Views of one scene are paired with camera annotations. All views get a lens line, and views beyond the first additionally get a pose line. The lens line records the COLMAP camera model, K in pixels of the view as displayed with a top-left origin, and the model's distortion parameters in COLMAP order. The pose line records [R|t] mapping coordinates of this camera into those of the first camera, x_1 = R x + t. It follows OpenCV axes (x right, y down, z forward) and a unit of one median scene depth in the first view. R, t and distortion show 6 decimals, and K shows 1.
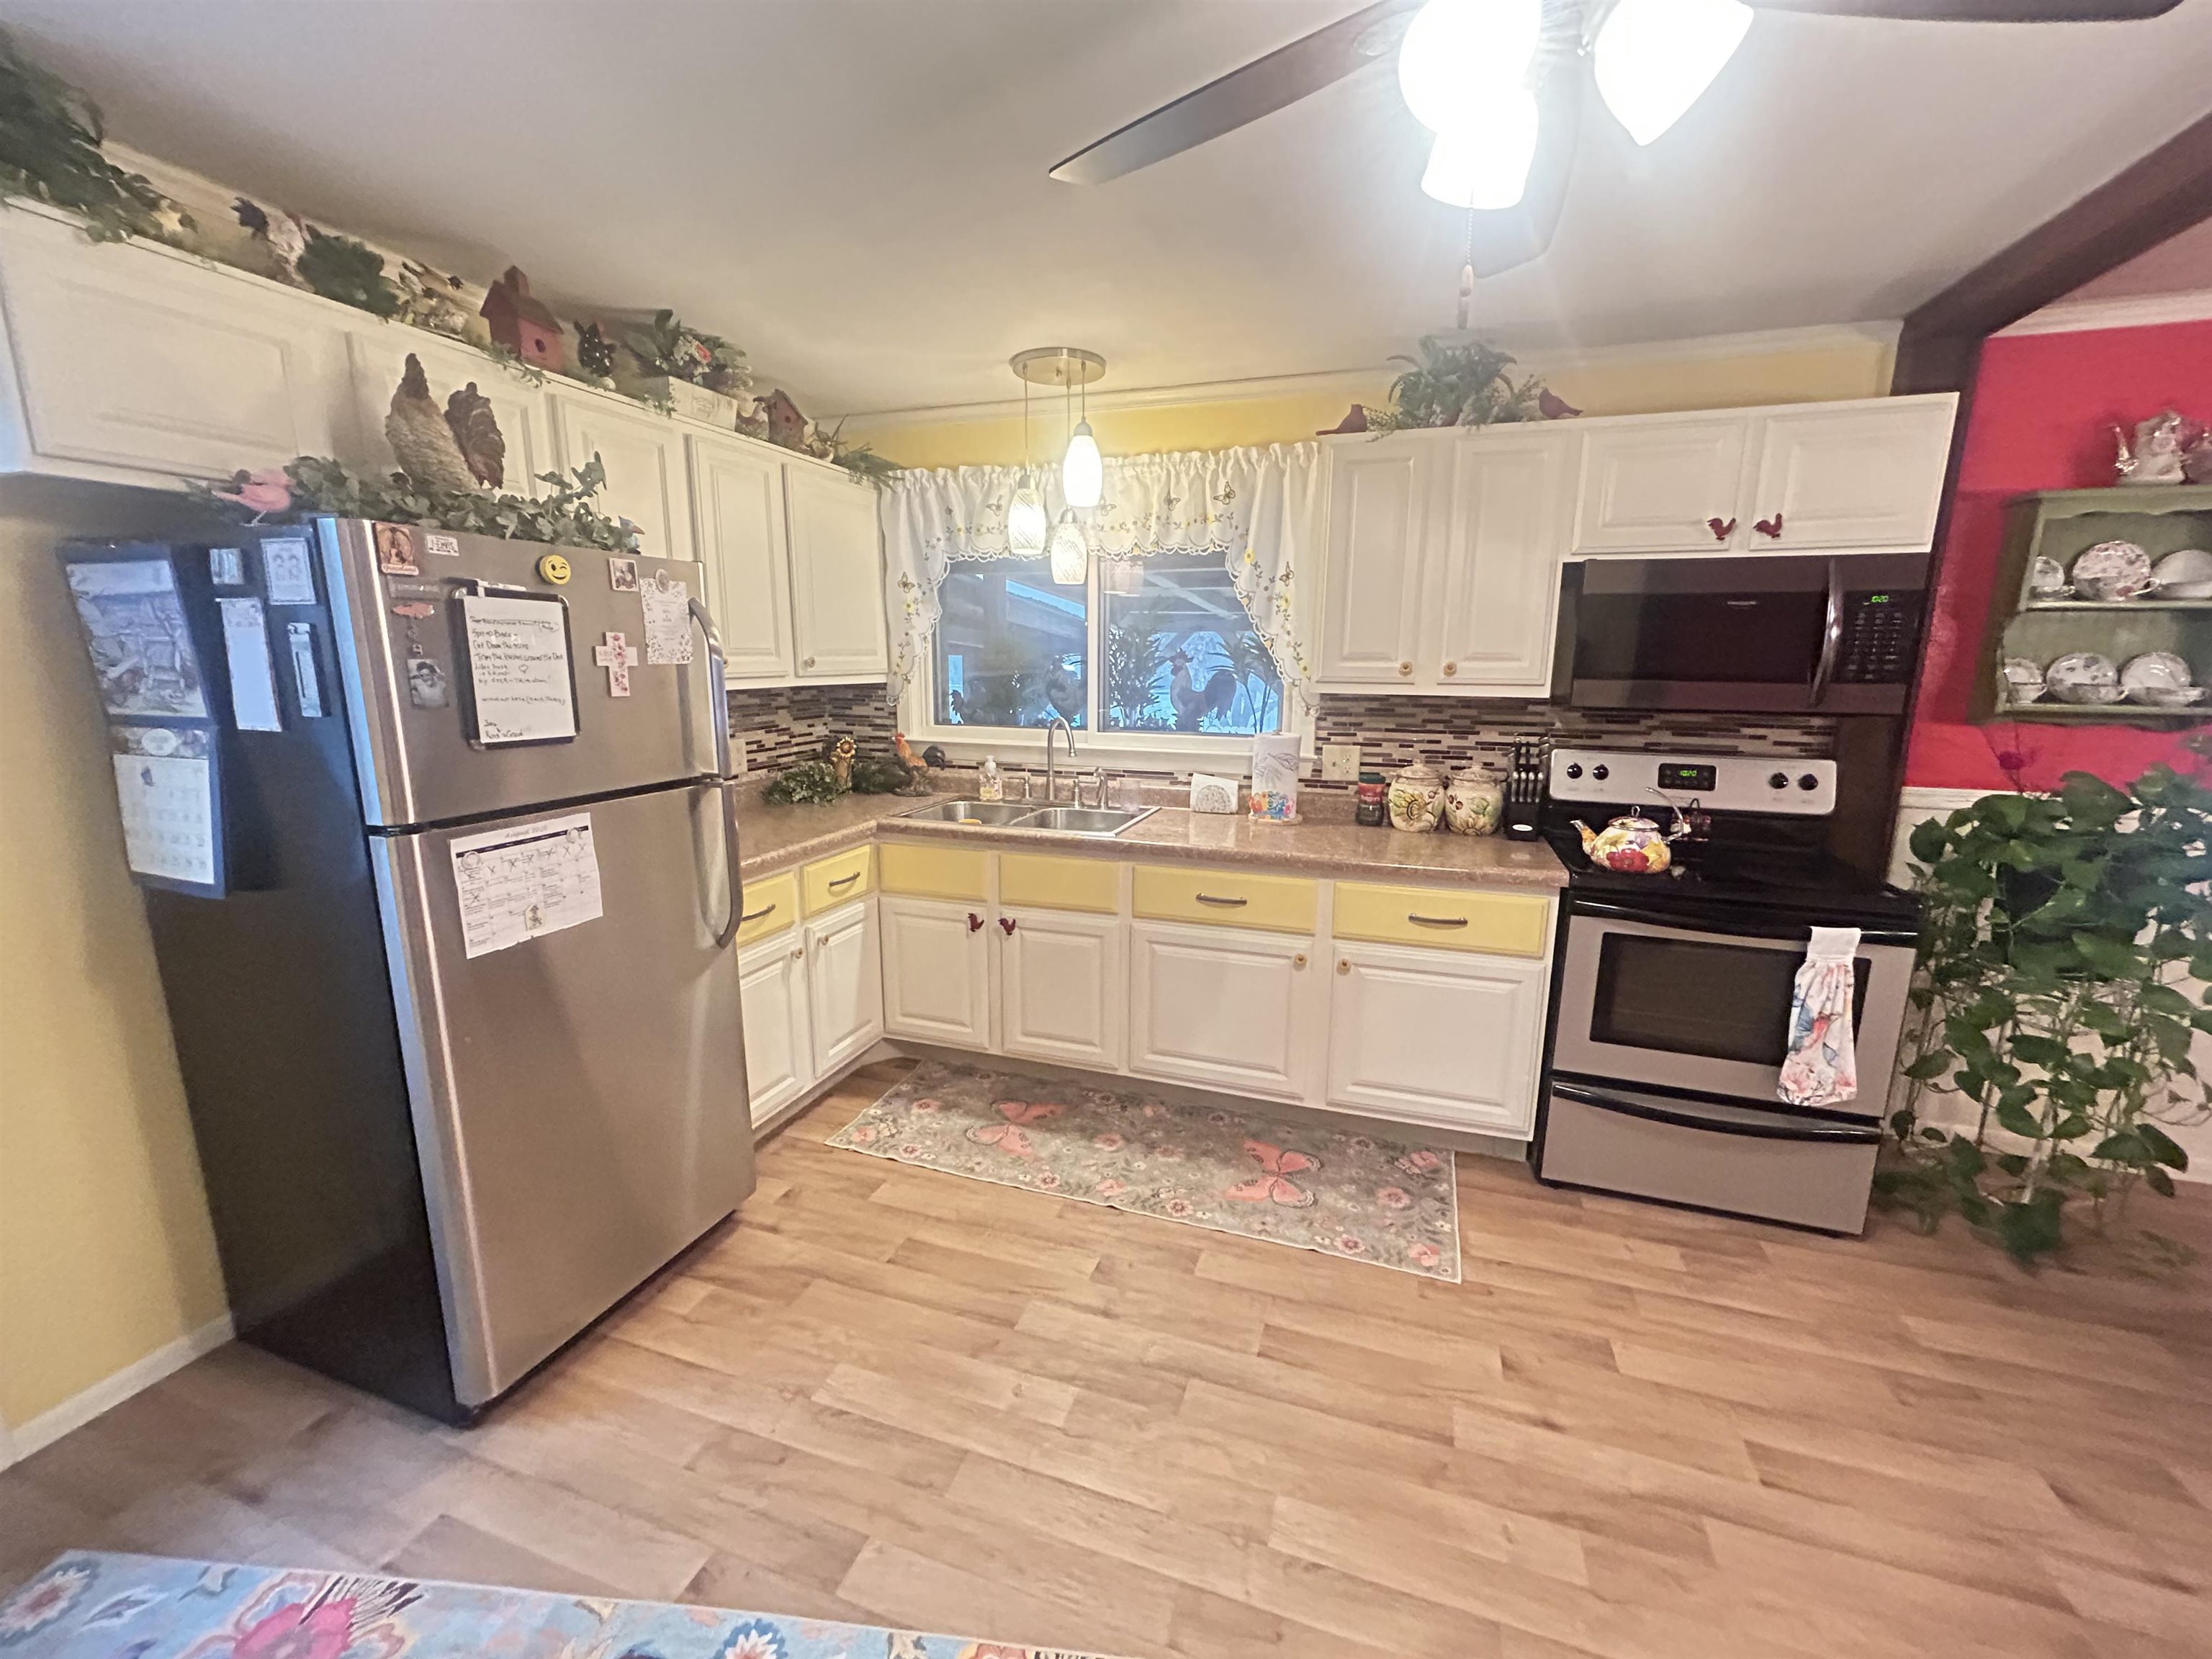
lens RADIAL K [[888.0, 0, 1106.0], [0, 888.0, 829.5], [0, 0, 1]] dist [0.000746, 0.000050]
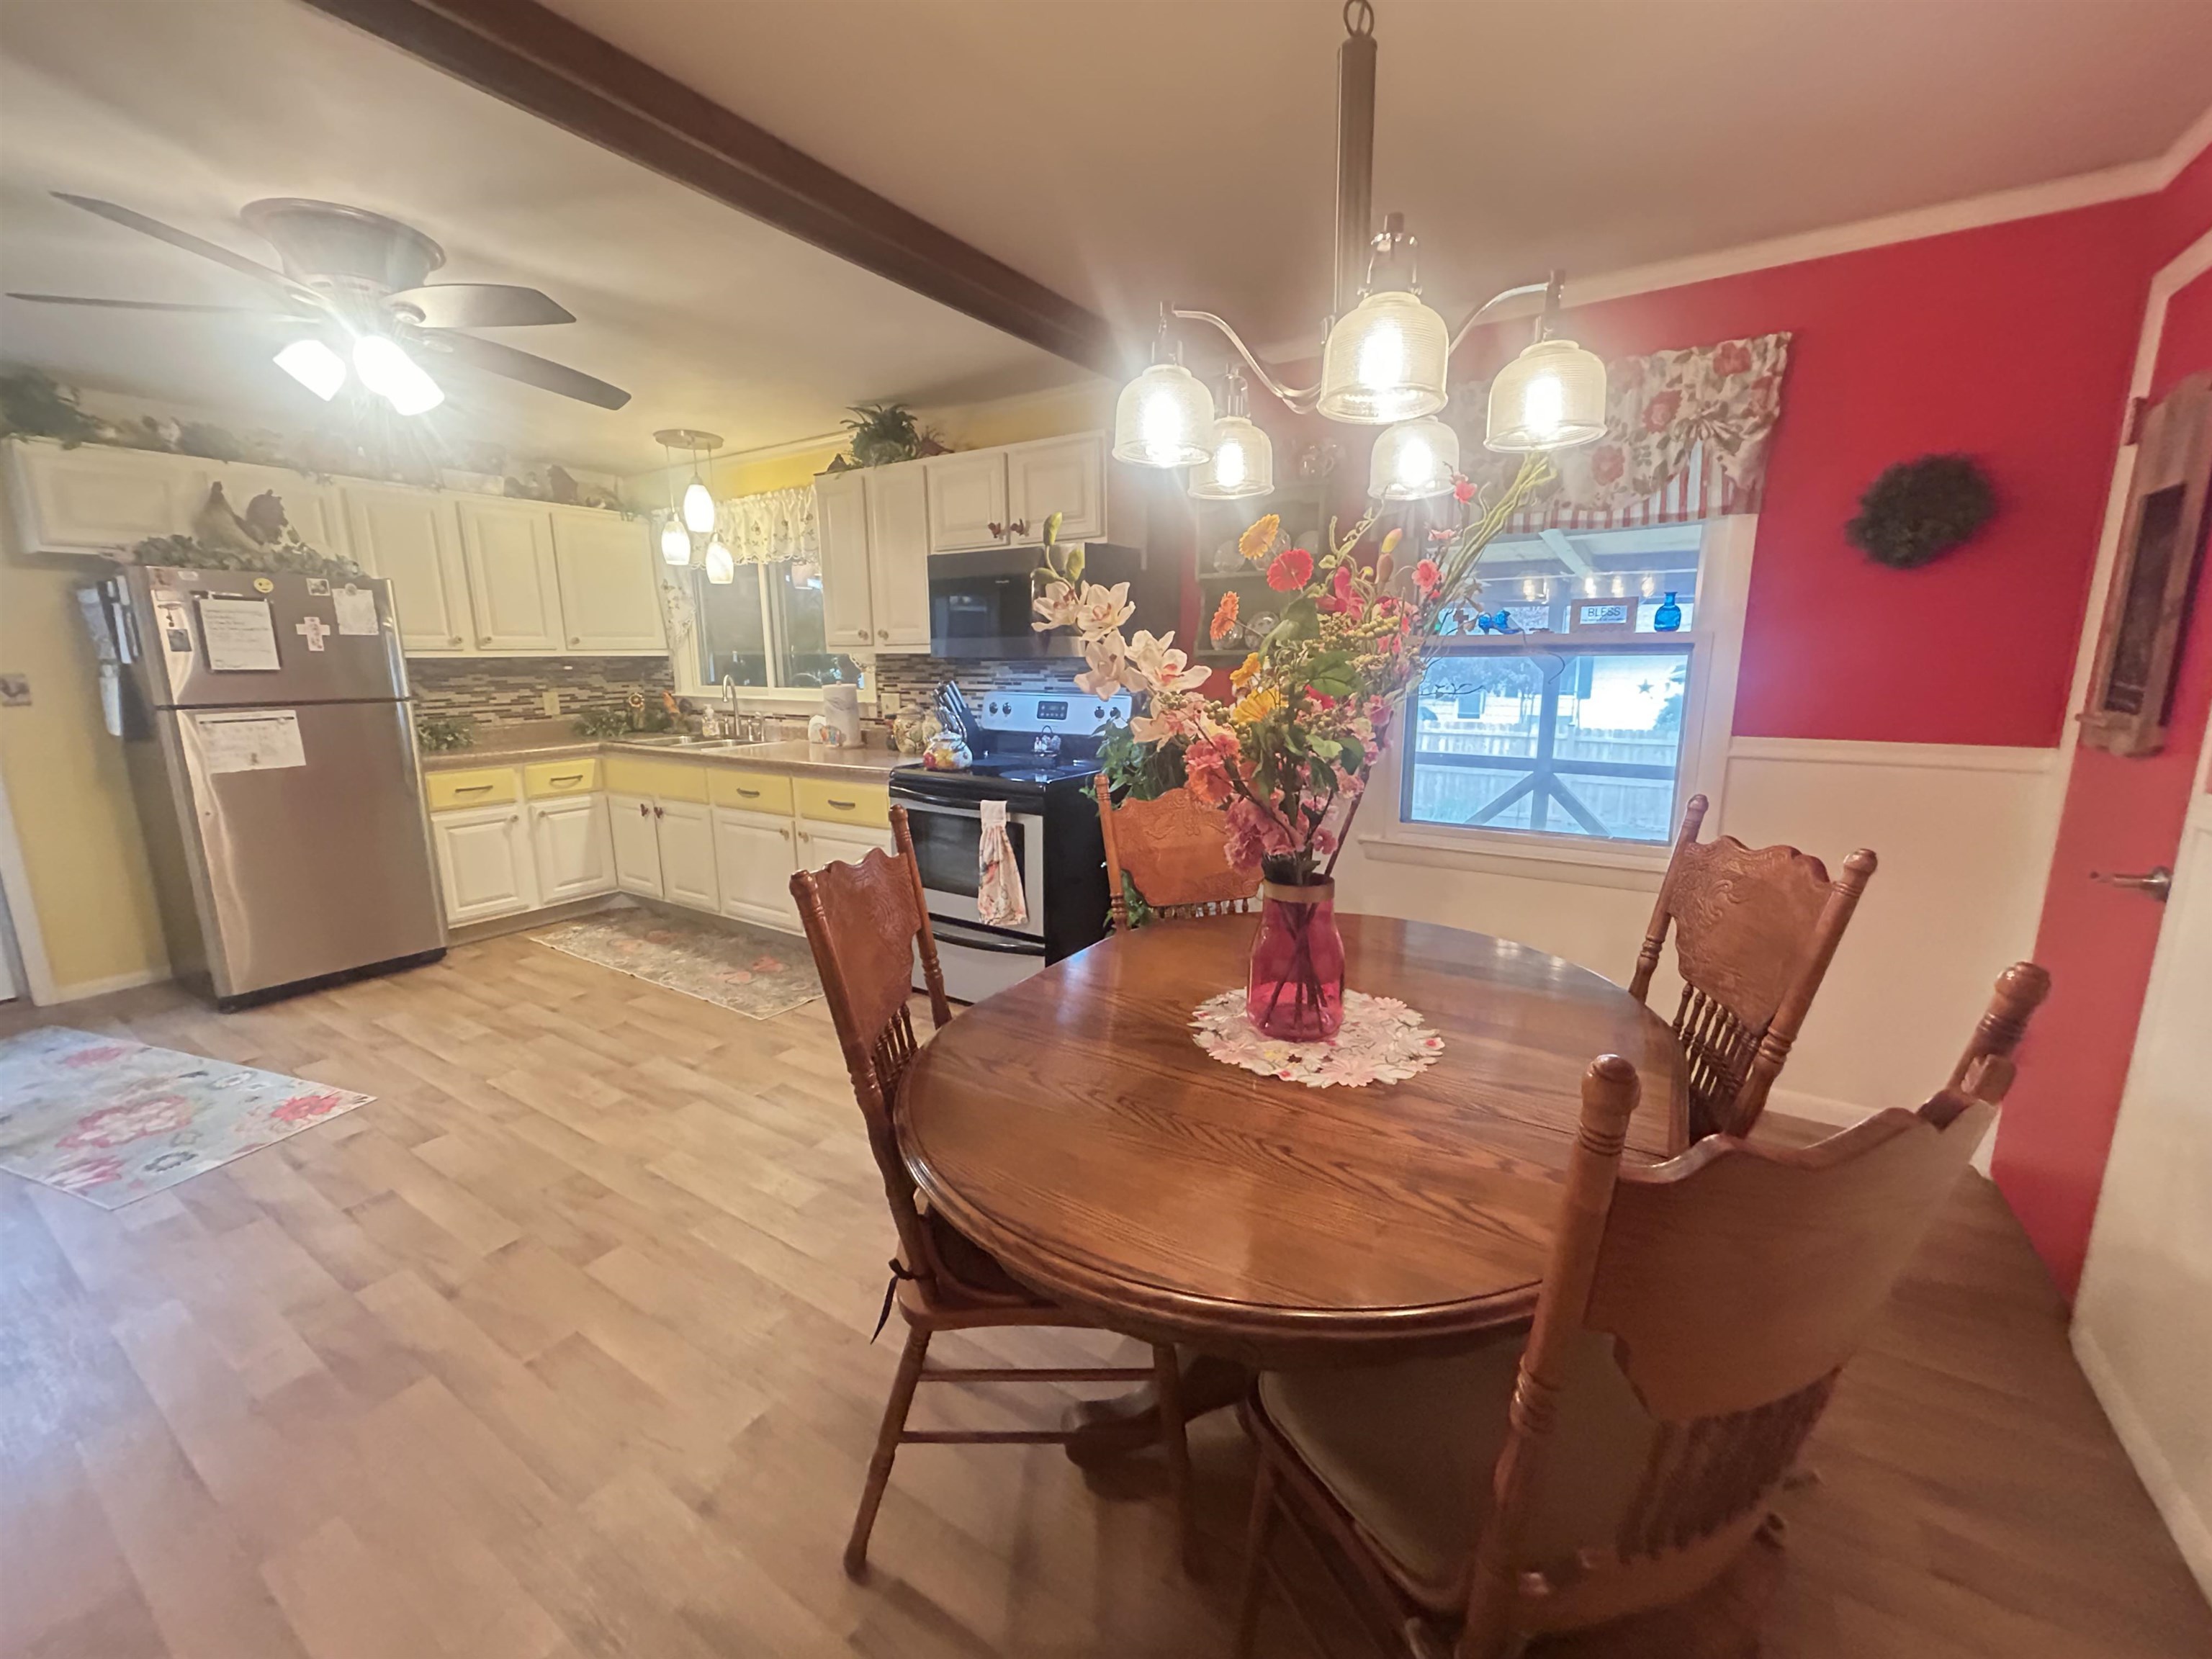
lens RADIAL K [[890.4, 0, 1106.0], [0, 890.4, 829.5], [0, 0, 1]] dist [0.002472, -0.000112]
pose [[0.969631, 0.033877, -0.242214, 1.186413], [-0.033823, 0.999418, 0.004385, 0.126700], [0.242222, 0.003940, 0.970213, -0.337599]]
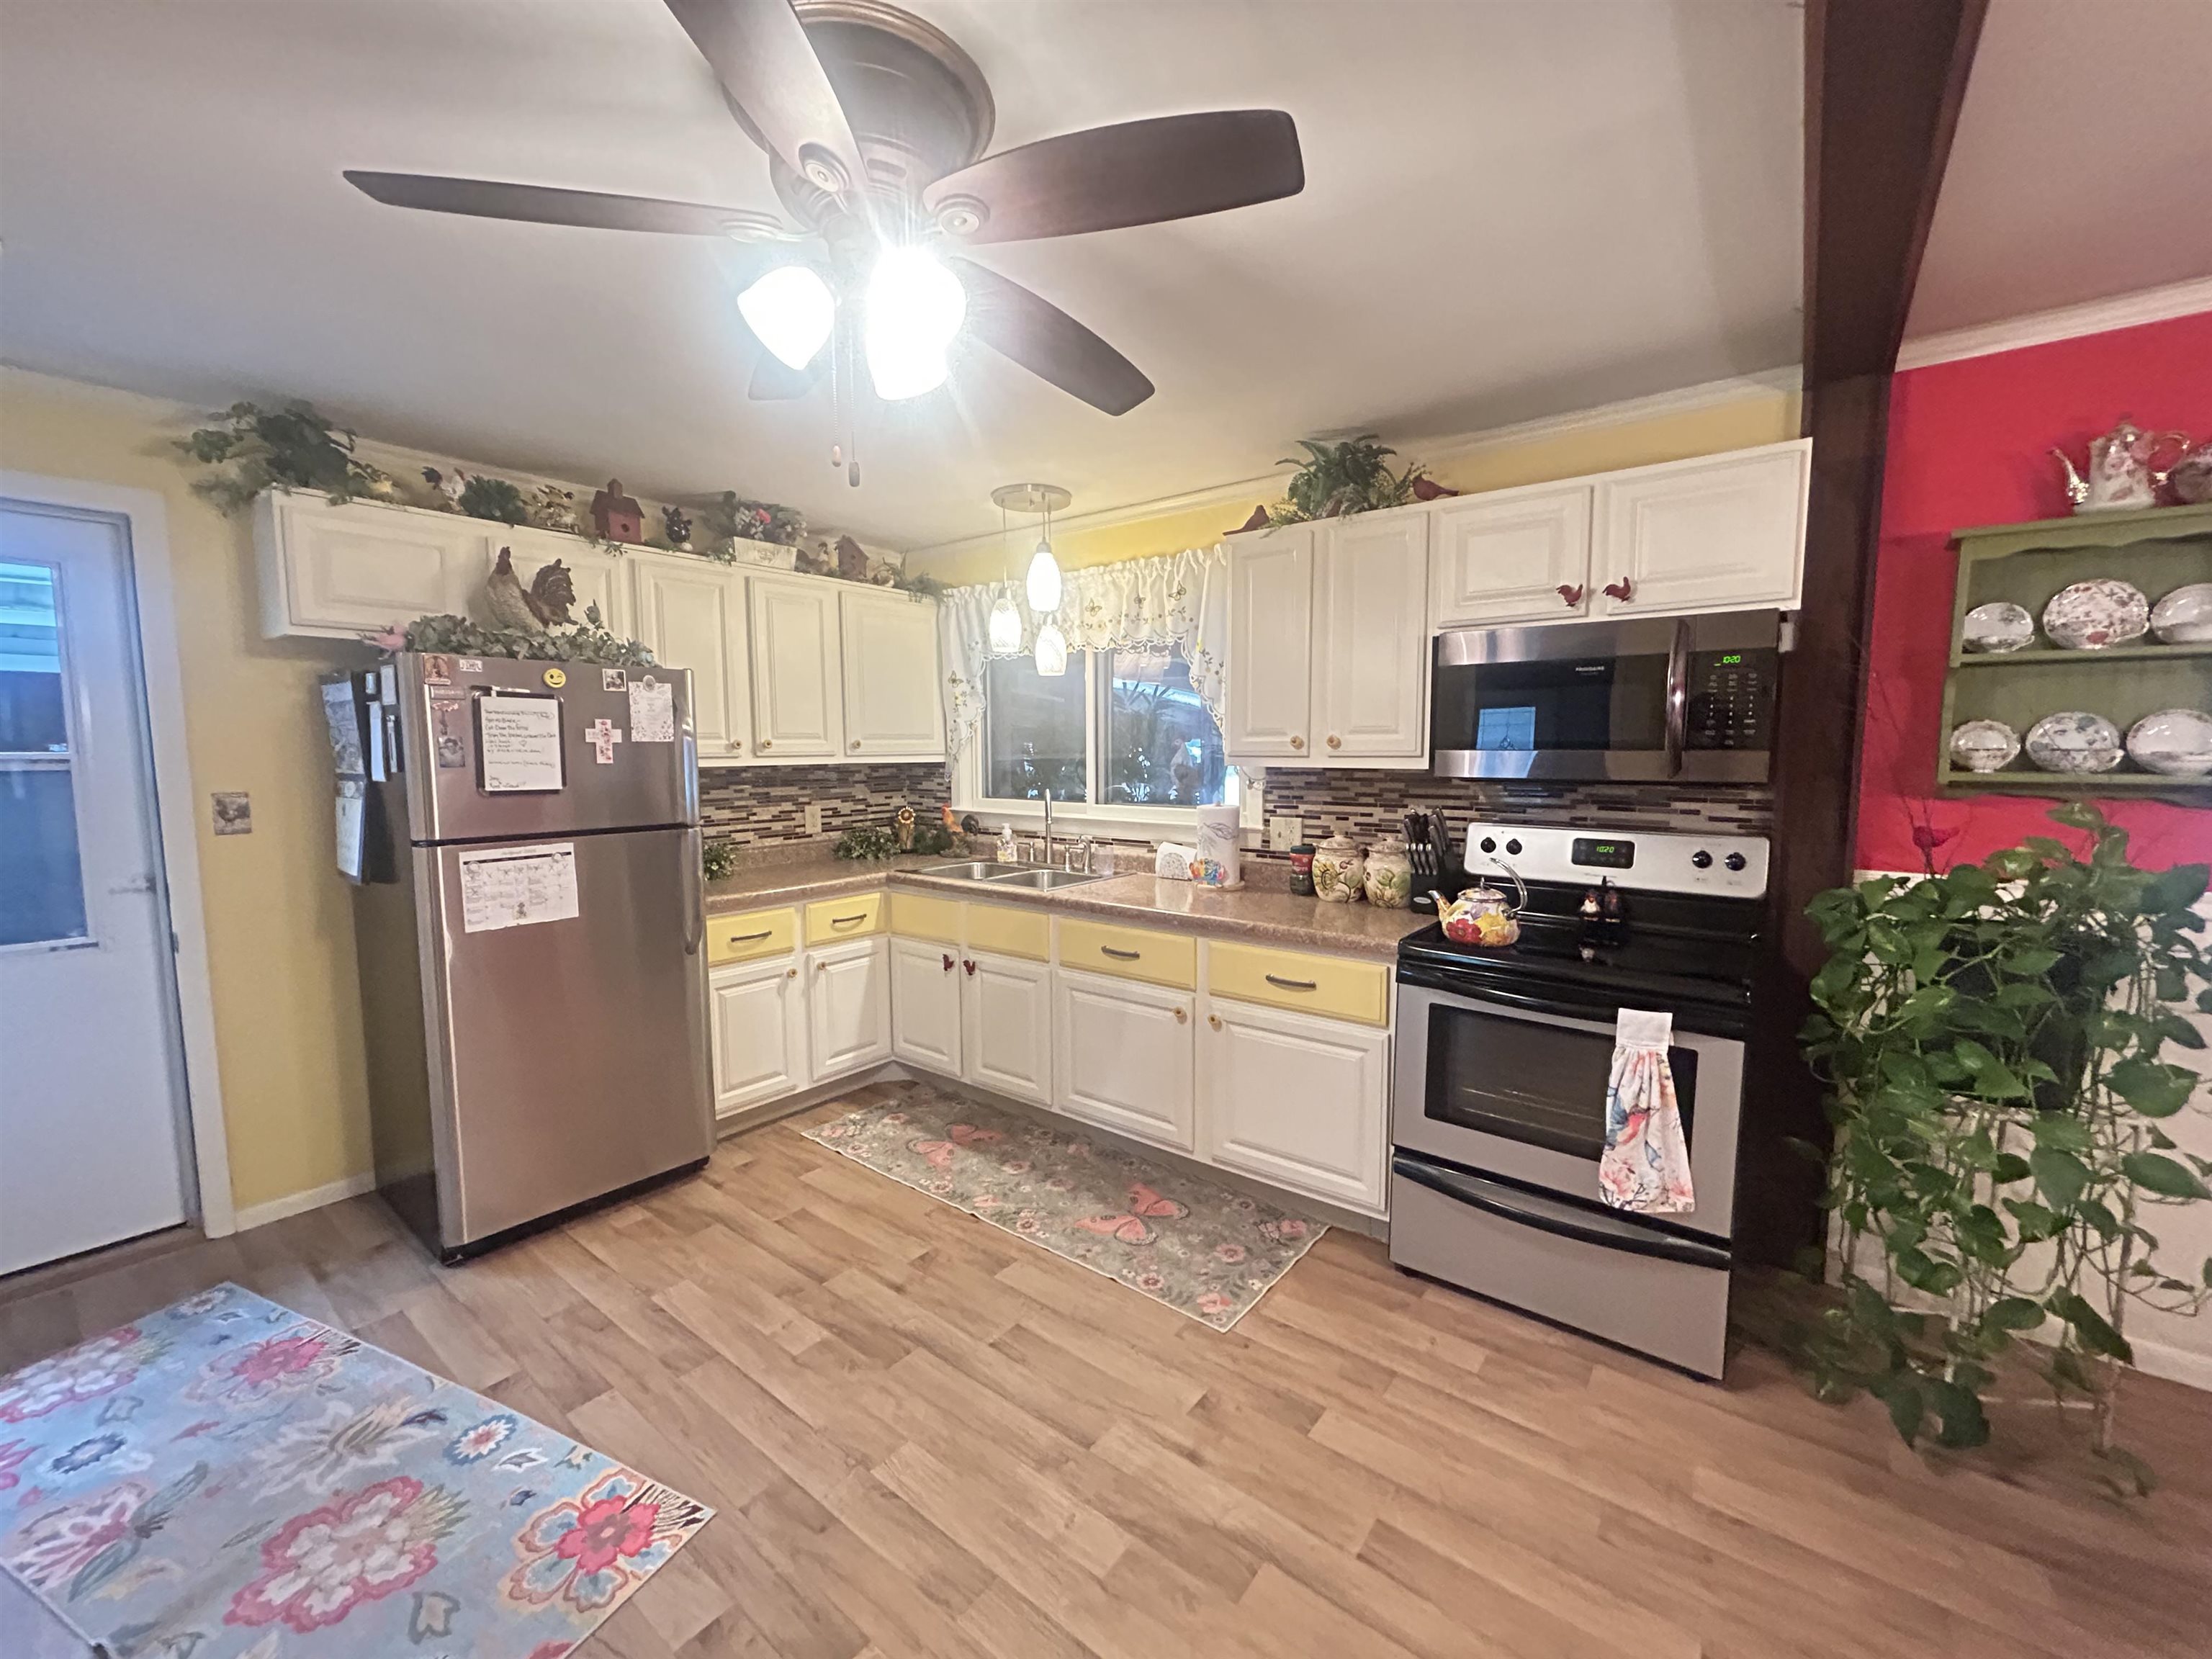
lens RADIAL K [[890.4, 0, 1106.0], [0, 890.4, 829.5], [0, 0, 1]] dist [0.002472, -0.000112]
pose [[0.944611, 0.020588, -0.327545, 0.516525], [-0.053983, 0.994184, -0.093193, 0.034856], [0.323721, 0.105713, 0.940229, -0.058161]]
